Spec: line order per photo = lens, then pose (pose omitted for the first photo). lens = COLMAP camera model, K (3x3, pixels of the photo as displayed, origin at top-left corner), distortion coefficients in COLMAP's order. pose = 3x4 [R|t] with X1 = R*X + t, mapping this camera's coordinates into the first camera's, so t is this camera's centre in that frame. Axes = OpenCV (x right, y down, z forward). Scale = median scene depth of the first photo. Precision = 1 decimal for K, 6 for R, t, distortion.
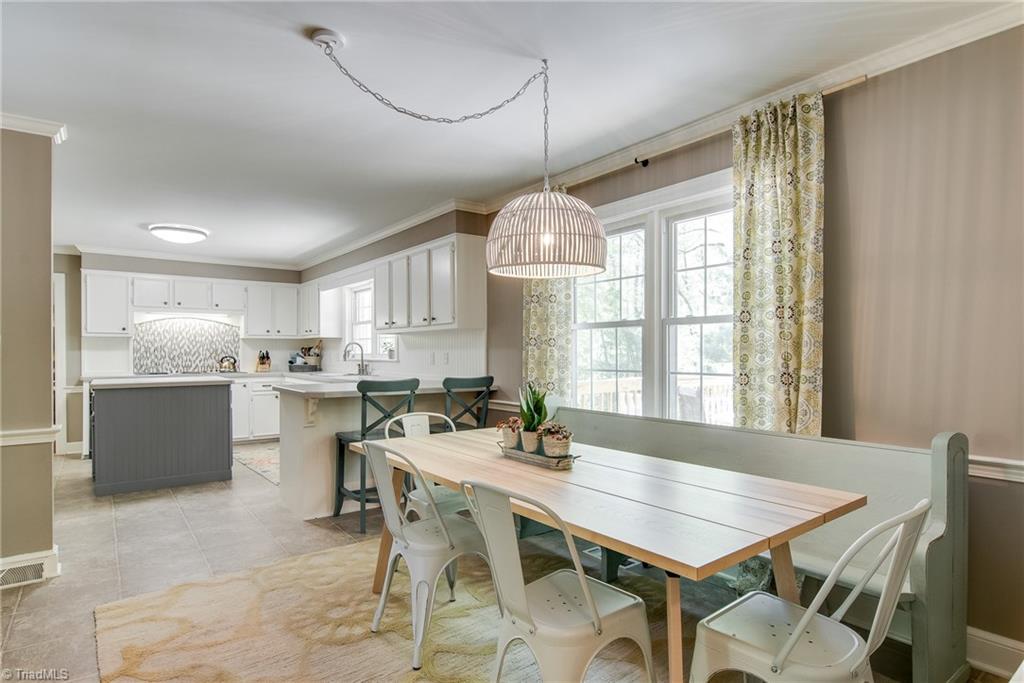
lens RADIAL K [[543.3, 0, 512.3], [0, 543.3, 348.8], [0, 0, 1]] dist [-0.004355, -0.006533]
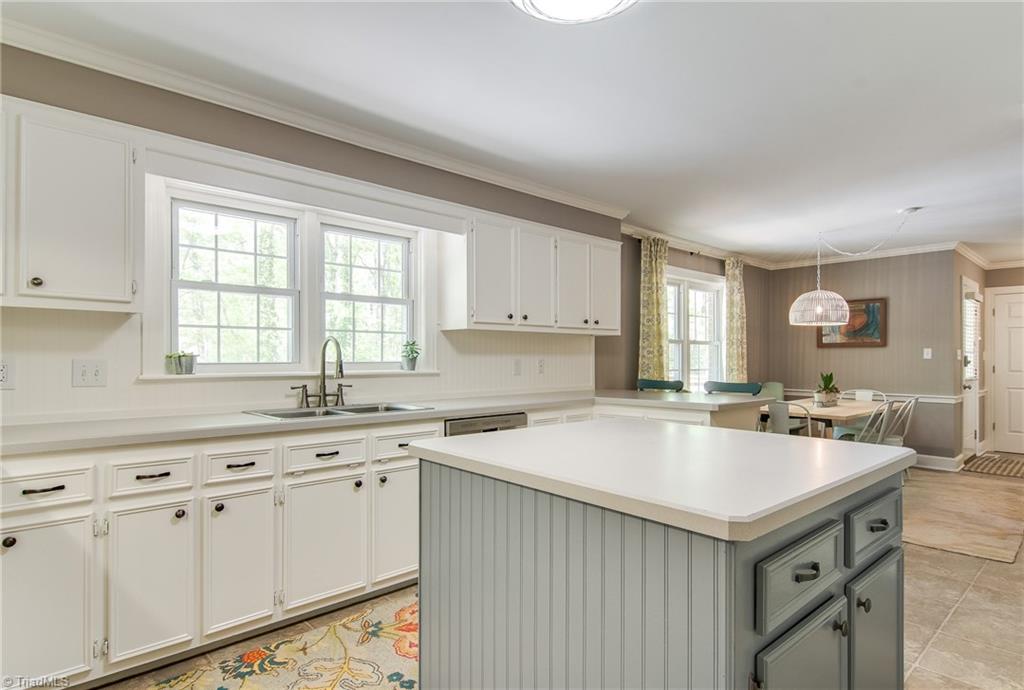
lens RADIAL K [[539.7, 0, 505.8], [0, 539.7, 352.8], [0, 0, 1]] dist [-0.005715, 0.000817]
pose [[-0.078877, 0.013694, 0.996790, -0.682851], [-0.001681, 0.999902, -0.013870, 0.006810], [-0.996883, -0.002770, -0.078847, 0.801847]]
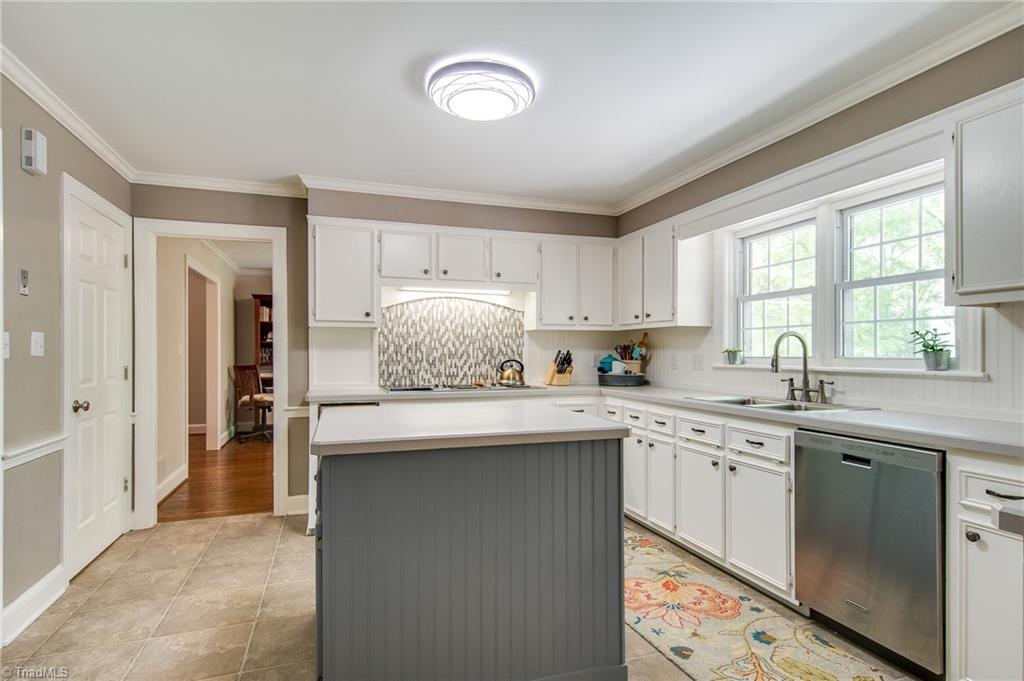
lens RADIAL K [[543.3, 0, 508.0], [0, 543.3, 343.8], [0, 0, 1]] dist [-0.004355, -0.006533]
pose [[0.941845, -0.004455, -0.336017, -0.329829], [0.000978, 0.999944, -0.010515, 0.002376], [0.336045, 0.009575, 0.941797, 0.434256]]
